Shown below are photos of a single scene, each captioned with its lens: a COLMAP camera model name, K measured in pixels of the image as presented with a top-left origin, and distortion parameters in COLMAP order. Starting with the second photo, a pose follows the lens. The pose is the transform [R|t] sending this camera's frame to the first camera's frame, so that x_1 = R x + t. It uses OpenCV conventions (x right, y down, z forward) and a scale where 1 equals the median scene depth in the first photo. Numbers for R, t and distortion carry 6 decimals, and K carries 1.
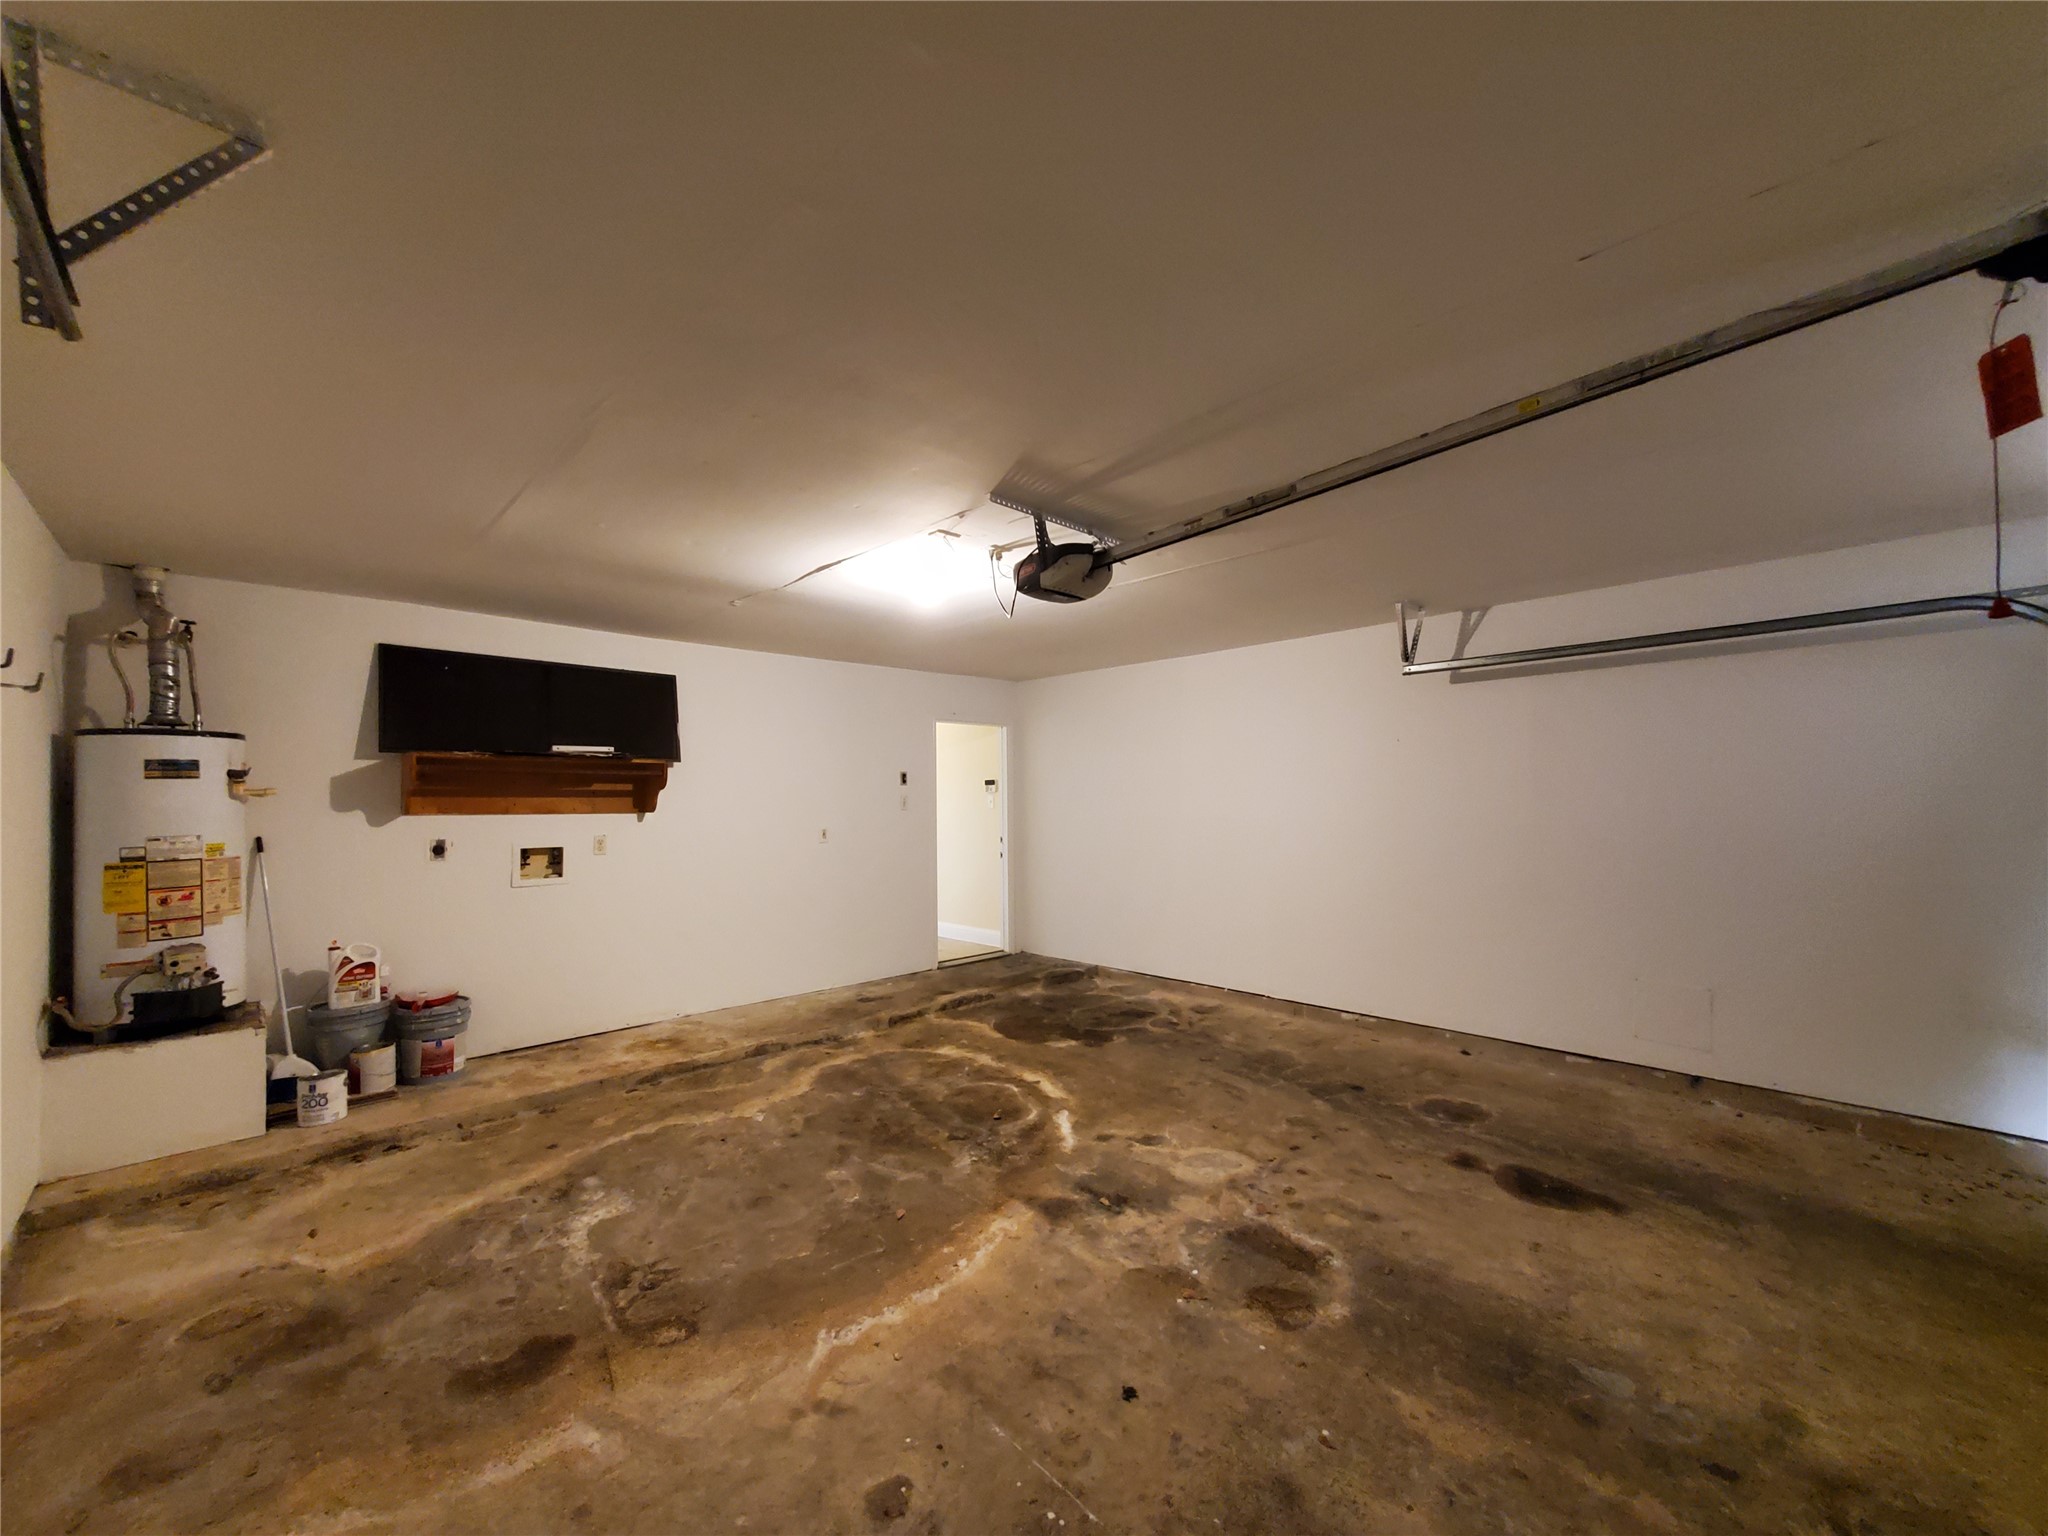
lens RADIAL K [[806.4, 0, 1037.8], [0, 806.4, 780.1], [0, 0, 1]] dist [-0.000206, 0.000181]
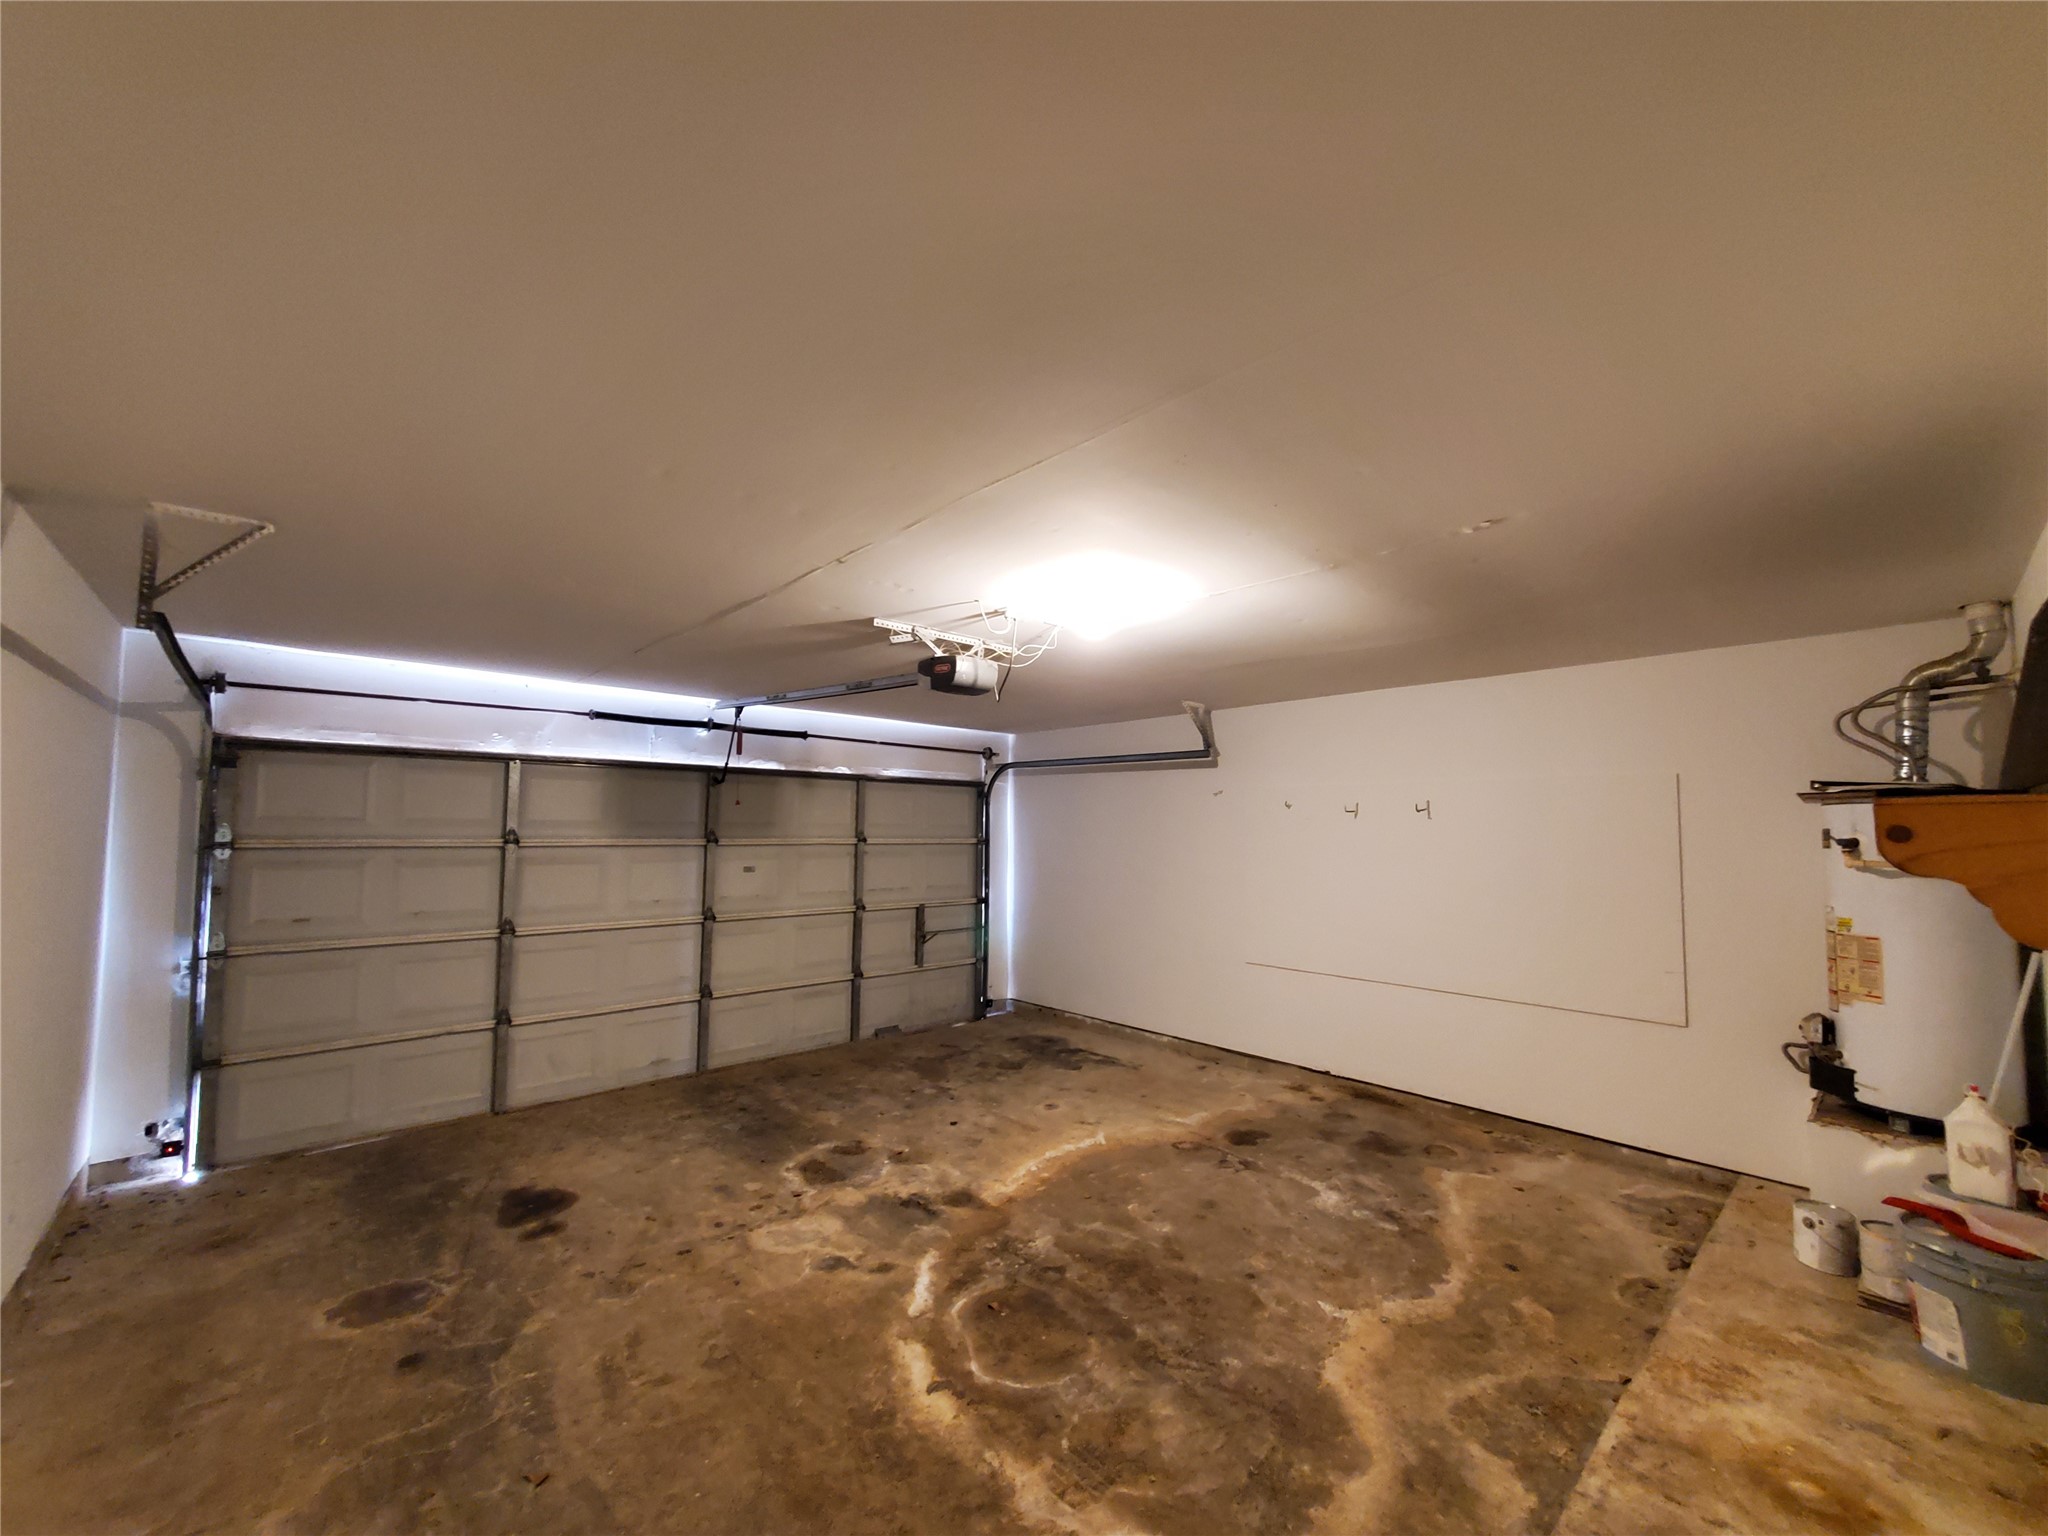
lens RADIAL K [[806.4, 0, 1037.8], [0, 806.4, 780.1], [0, 0, 1]] dist [-0.000206, 0.000181]
pose [[-0.999555, 0.002936, 0.029684, -0.116982], [0.000375, 0.996303, -0.085906, -0.000491], [-0.029826, -0.085857, -0.995861, 2.029327]]
